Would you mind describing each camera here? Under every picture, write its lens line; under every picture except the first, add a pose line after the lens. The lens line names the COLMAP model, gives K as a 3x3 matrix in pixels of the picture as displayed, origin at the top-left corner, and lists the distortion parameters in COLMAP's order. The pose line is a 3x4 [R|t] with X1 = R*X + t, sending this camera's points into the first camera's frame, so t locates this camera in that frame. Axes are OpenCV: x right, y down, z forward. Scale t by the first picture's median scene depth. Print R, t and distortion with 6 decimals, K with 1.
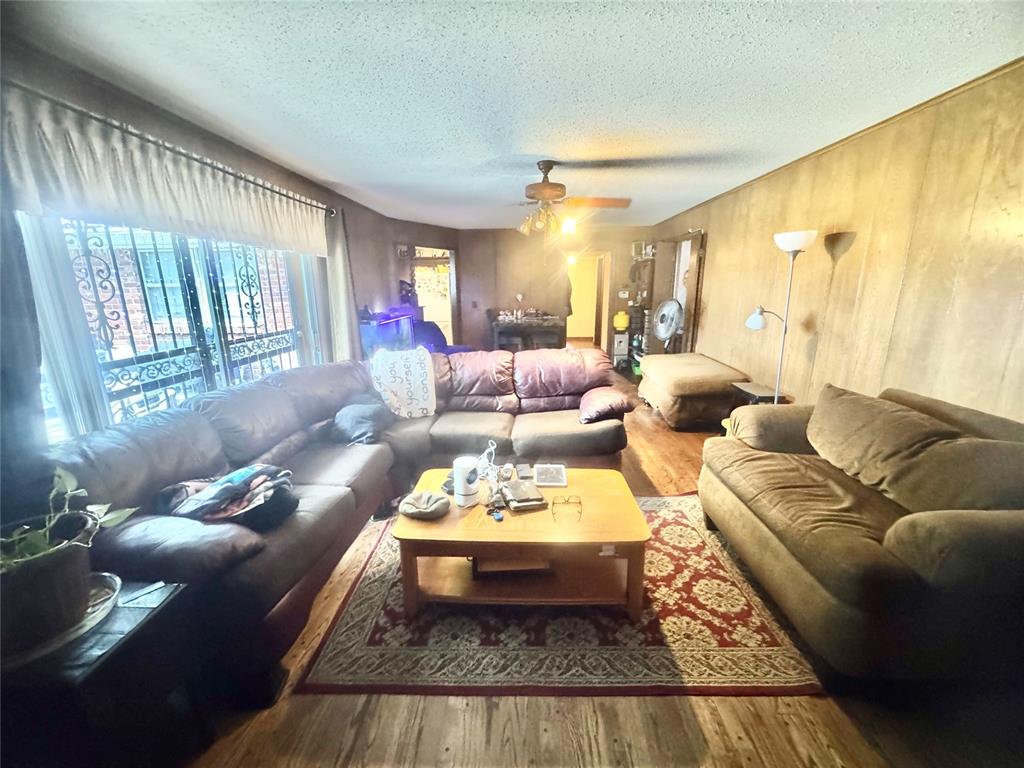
lens RADIAL K [[412.7, 0, 507.5], [0, 412.7, 386.1], [0, 0, 1]] dist [-0.000444, -0.000064]
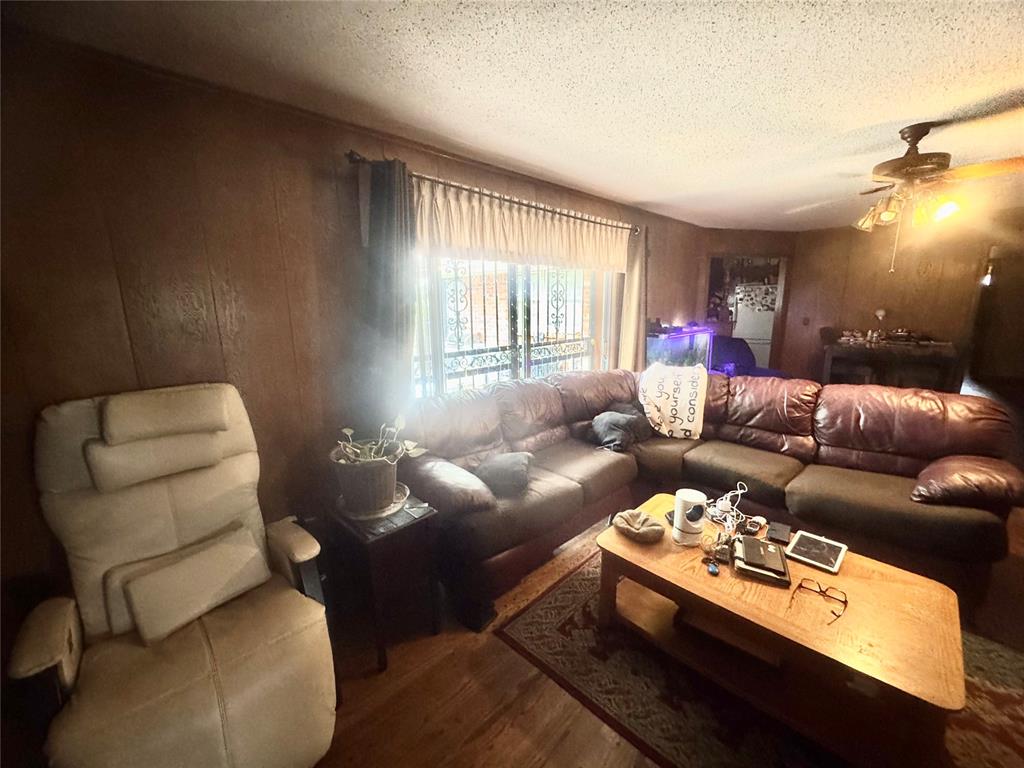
lens RADIAL K [[410.4, 0, 507.8], [0, 410.4, 384.7], [0, 0, 1]] dist [-0.000011, 0.000145]
pose [[0.725630, 0.137288, -0.674250, 0.139702], [-0.158395, 0.986905, 0.030484, -0.013494], [0.669606, 0.084678, 0.737873, 0.044479]]
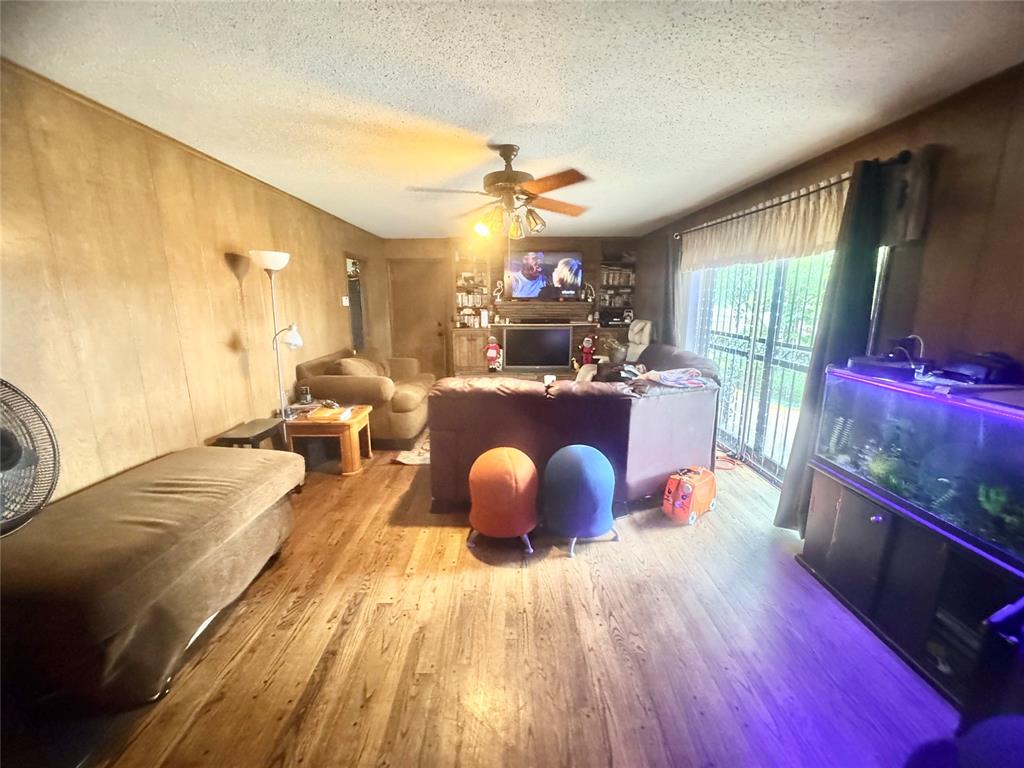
lens RADIAL K [[412.7, 0, 507.5], [0, 412.7, 386.1], [0, 0, 1]] dist [-0.000444, -0.000064]
pose [[-0.999716, 0.016501, -0.017179, 0.146179], [0.007353, 0.899737, 0.436371, -0.595498], [0.022657, 0.436121, -0.899603, 2.410059]]
